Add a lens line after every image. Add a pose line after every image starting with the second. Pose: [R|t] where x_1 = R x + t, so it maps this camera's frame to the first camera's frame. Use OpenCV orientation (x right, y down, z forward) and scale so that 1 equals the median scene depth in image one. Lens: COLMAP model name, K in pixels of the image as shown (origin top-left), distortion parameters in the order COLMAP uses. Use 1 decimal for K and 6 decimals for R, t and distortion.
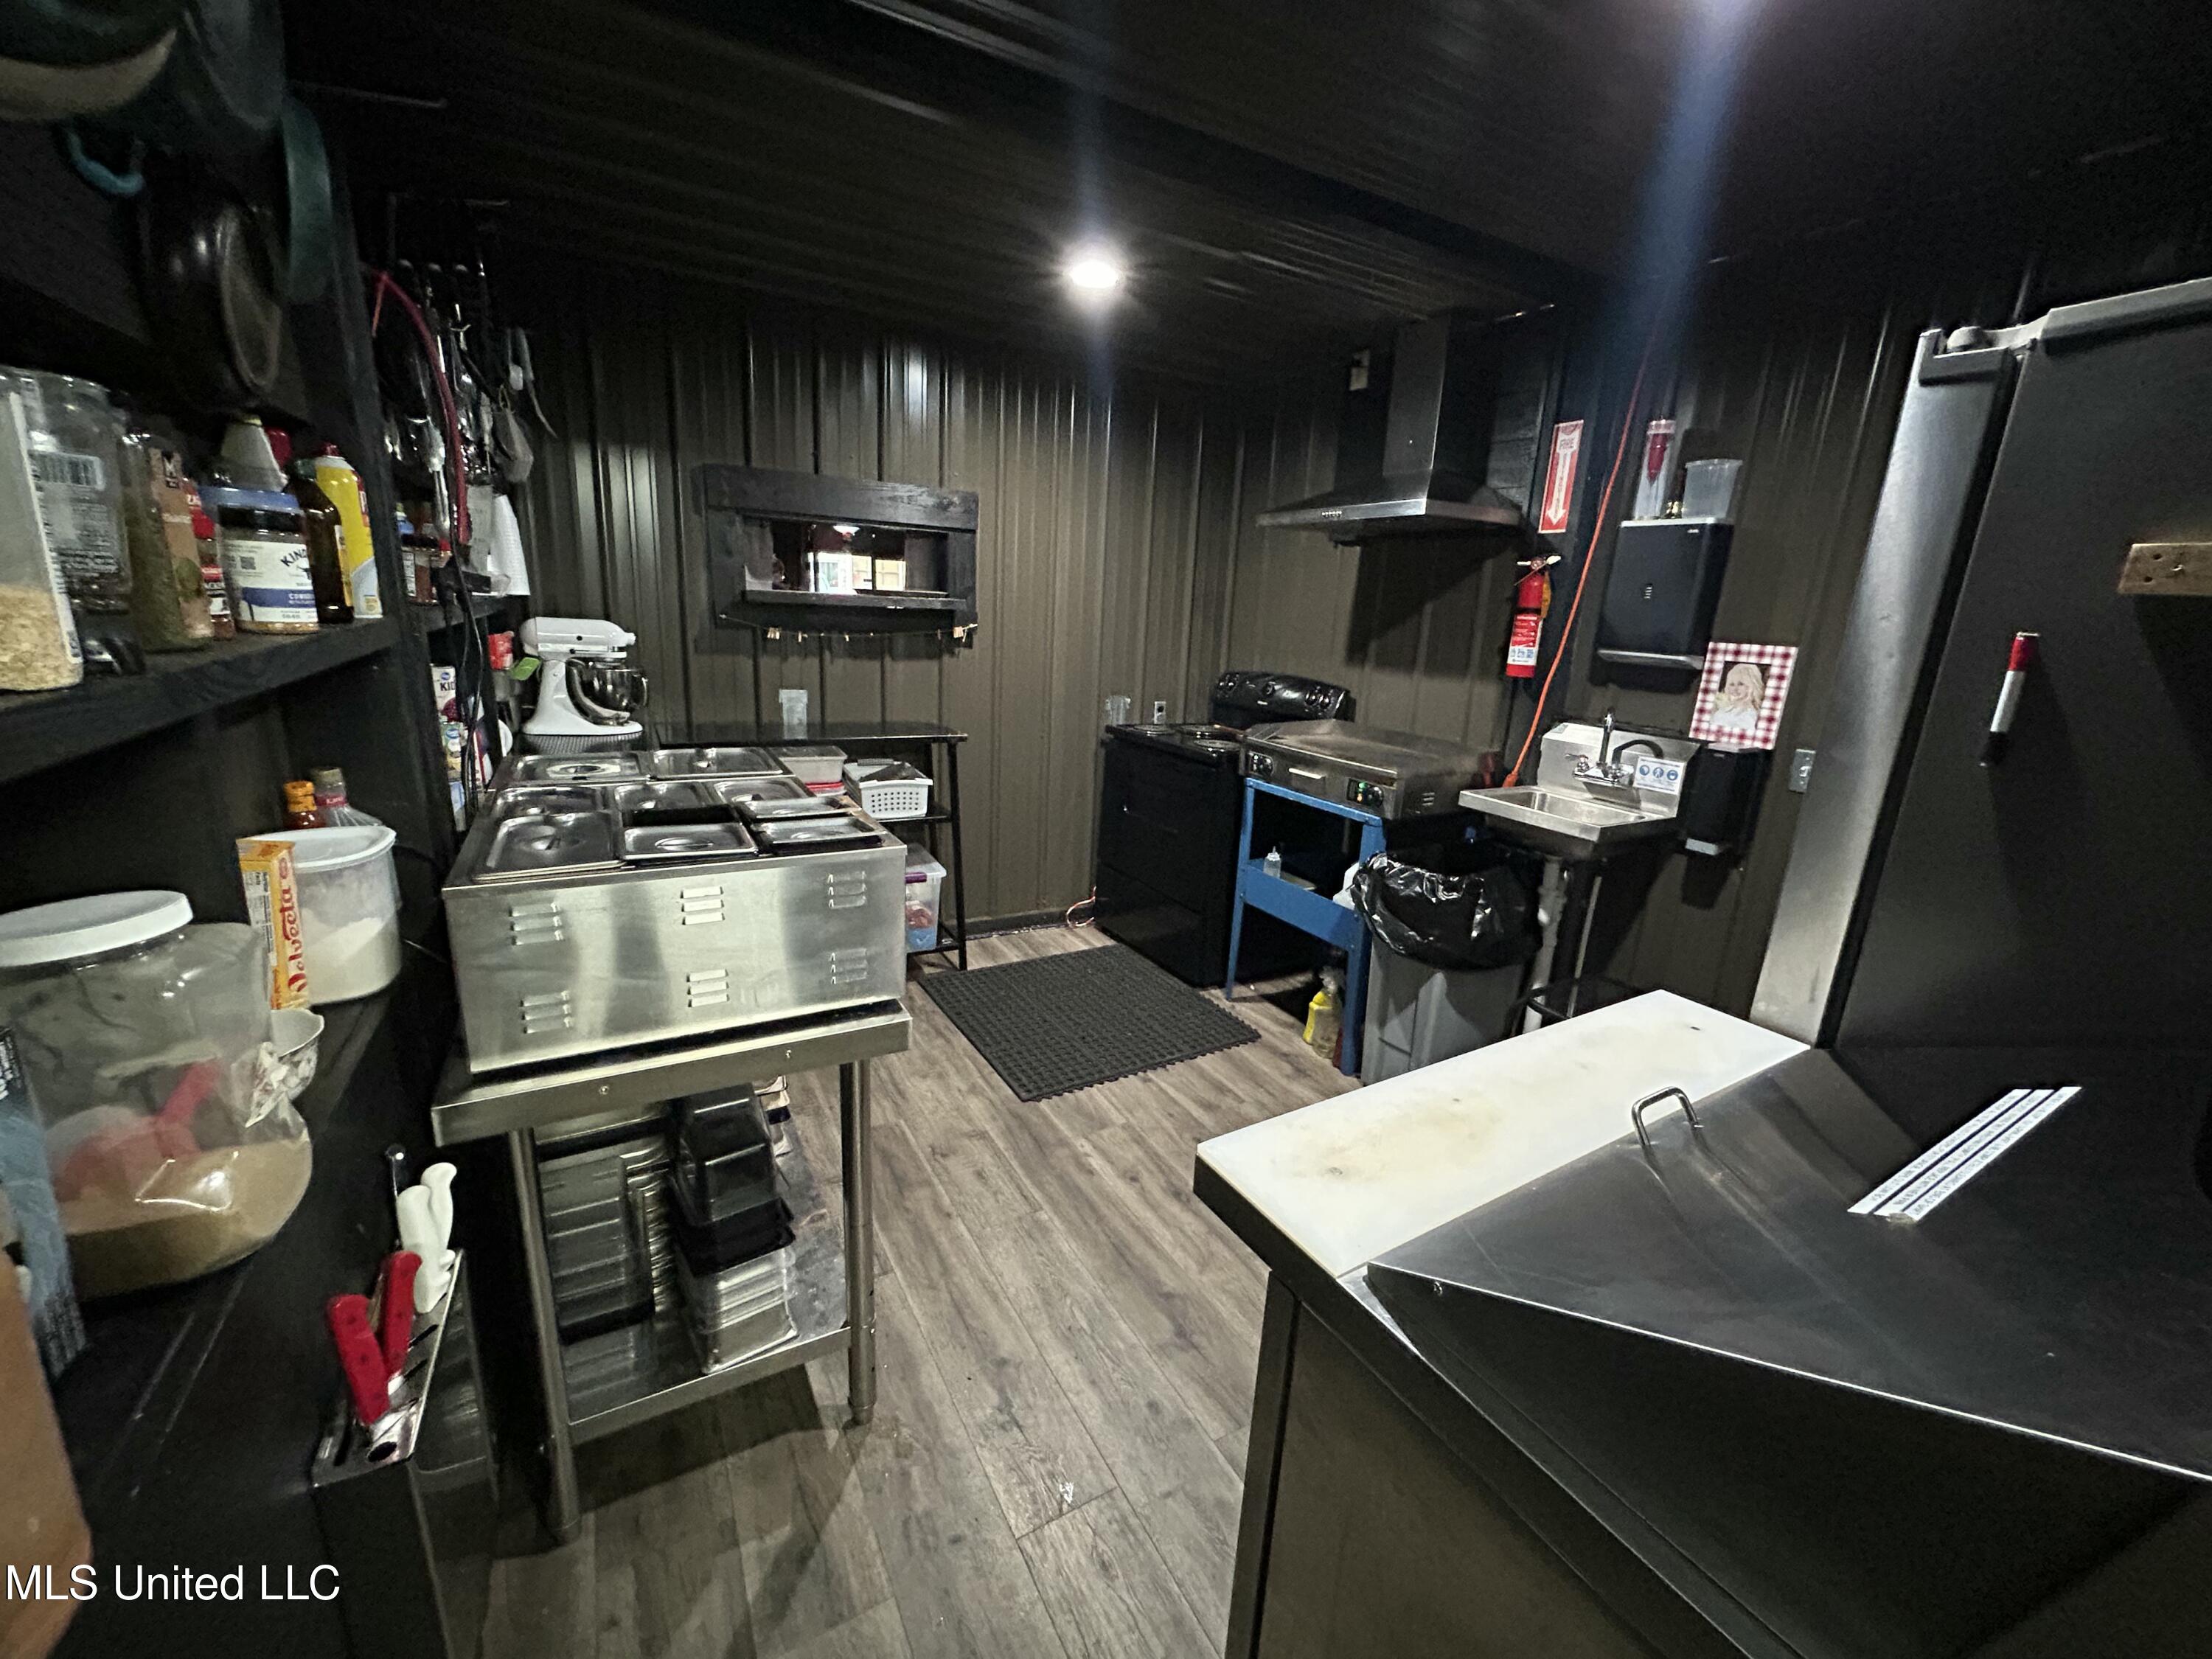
lens RADIAL K [[898.0, 0, 1109.7], [0, 898.0, 826.9], [0, 0, 1]] dist [-0.000643, 0.000458]
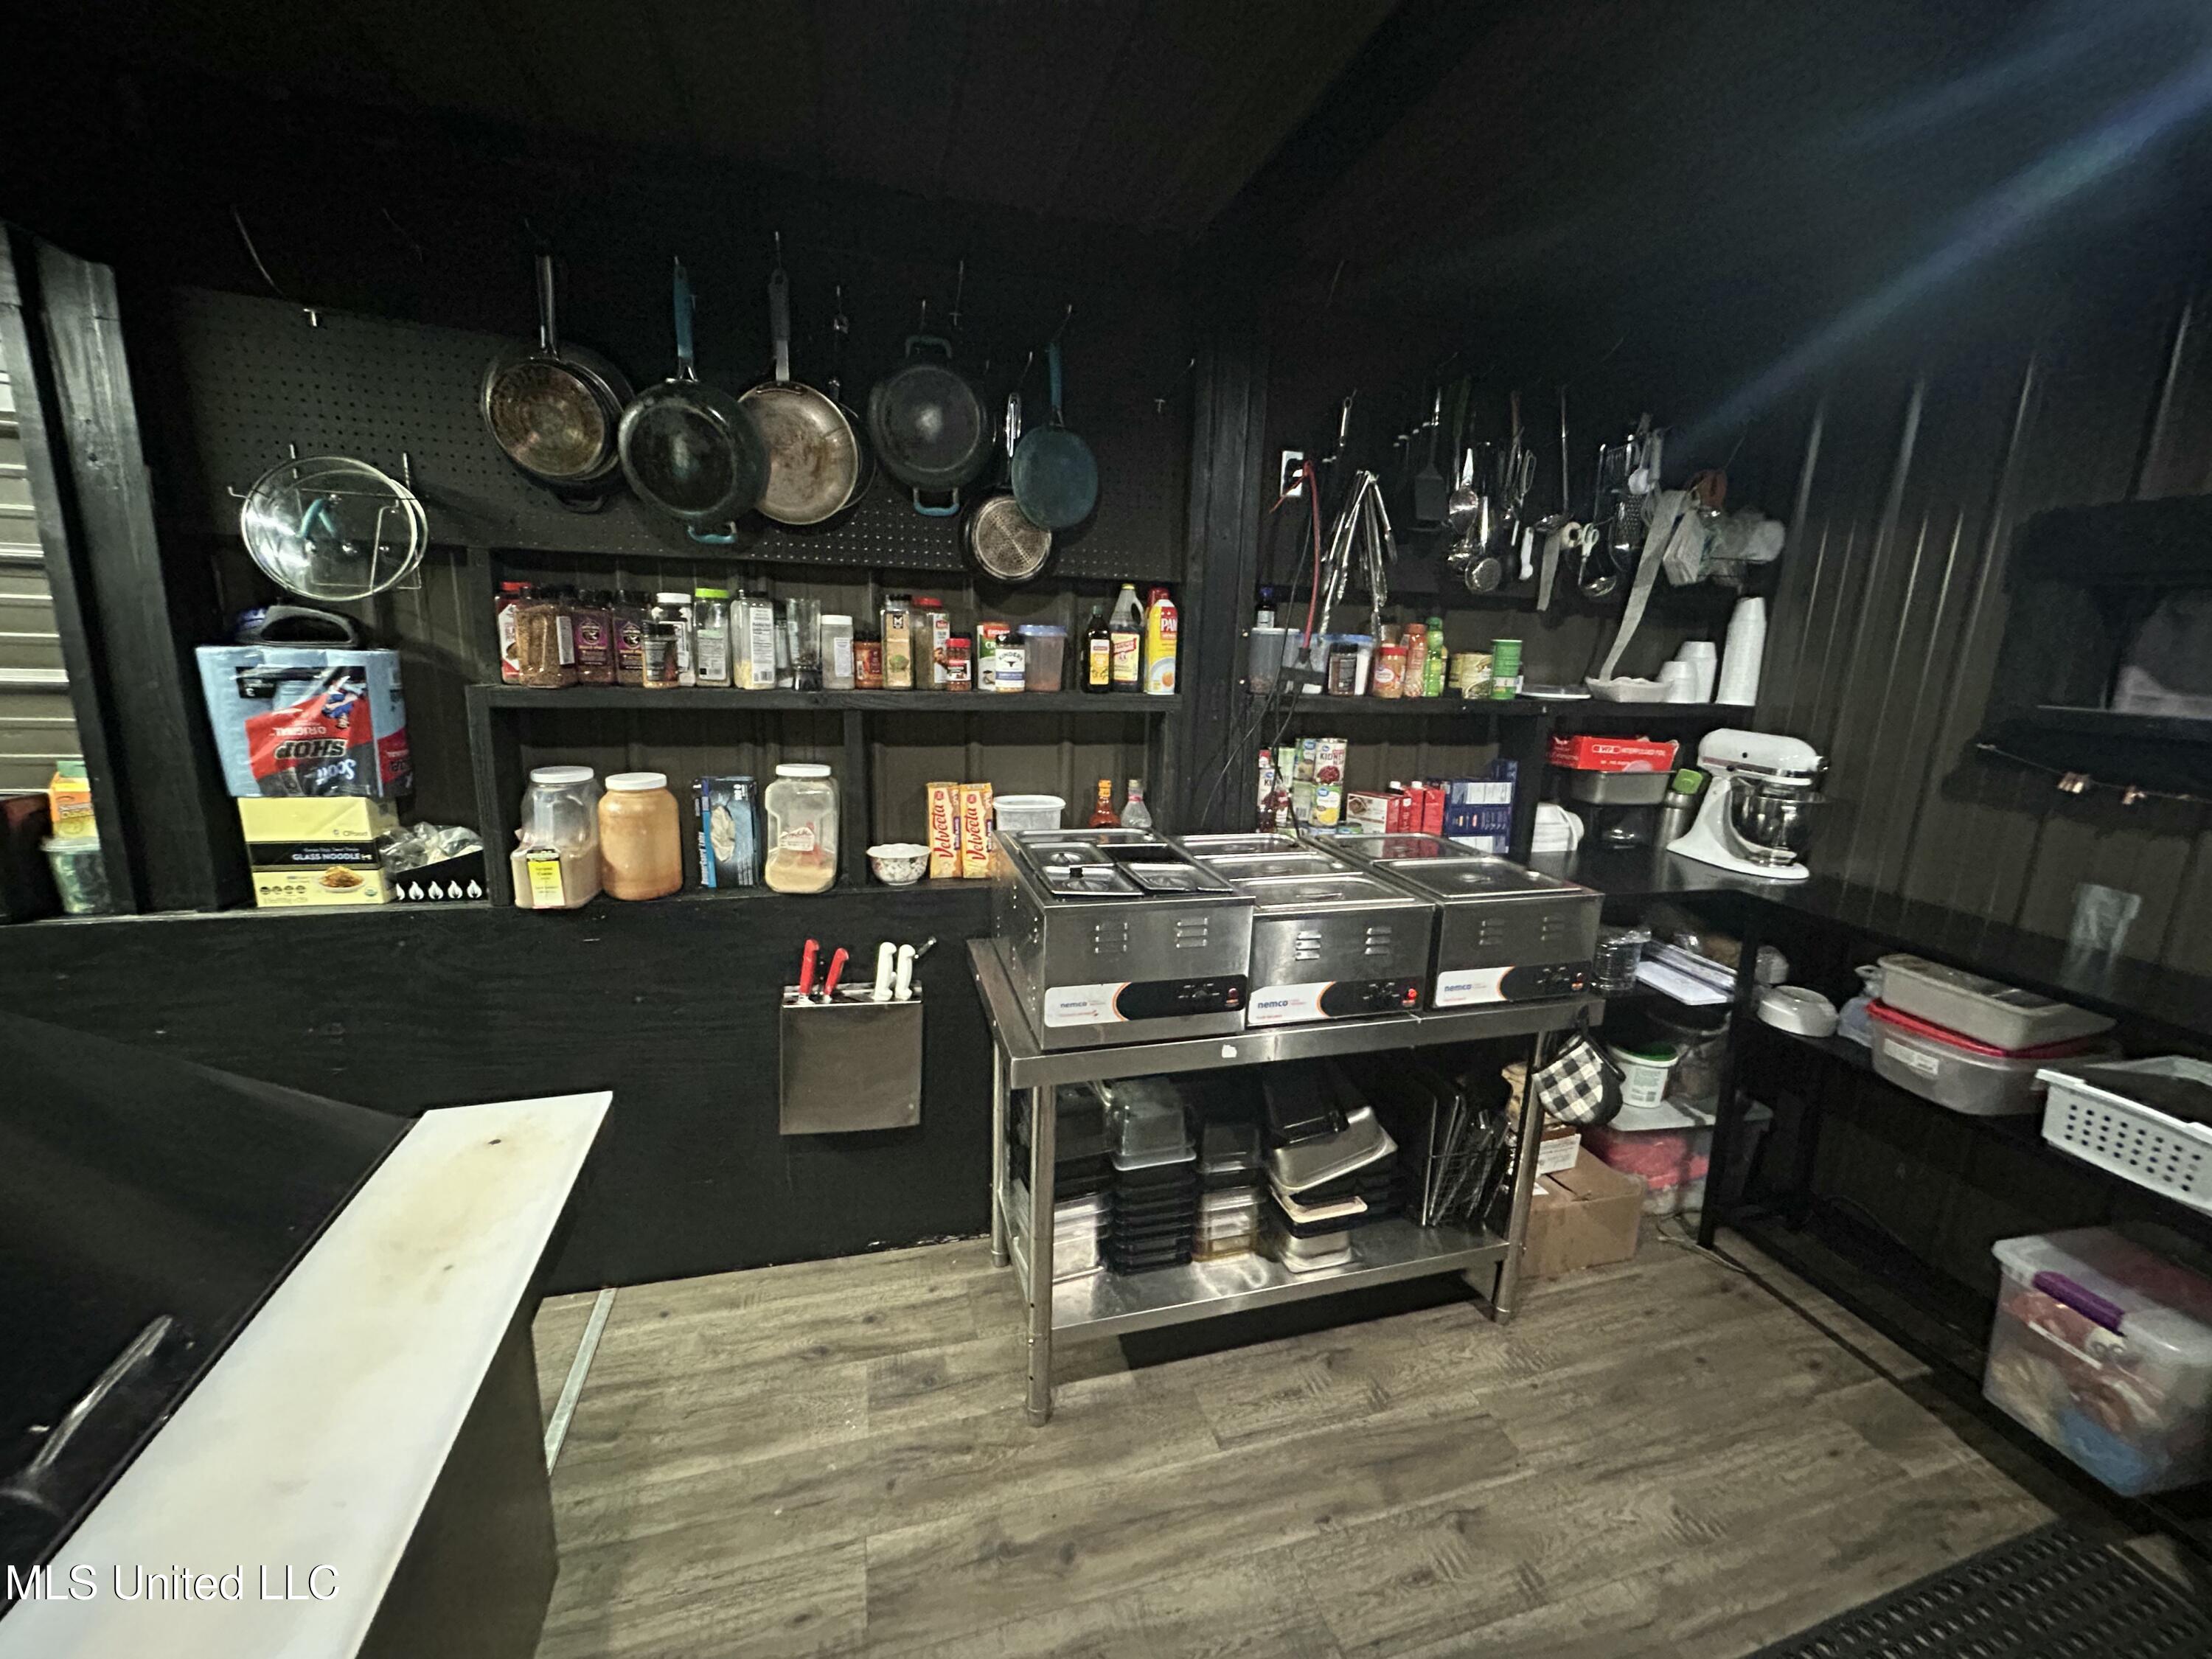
lens RADIAL K [[897.8, 0, 1150.1], [0, 897.8, 829.9], [0, 0, 1]] dist [0.001848, 0.000646]
pose [[-0.243473, 0.151550, -0.957994, 0.459721], [-0.263607, 0.940198, 0.215730, -0.217576], [0.933398, 0.305059, -0.188964, 0.794325]]
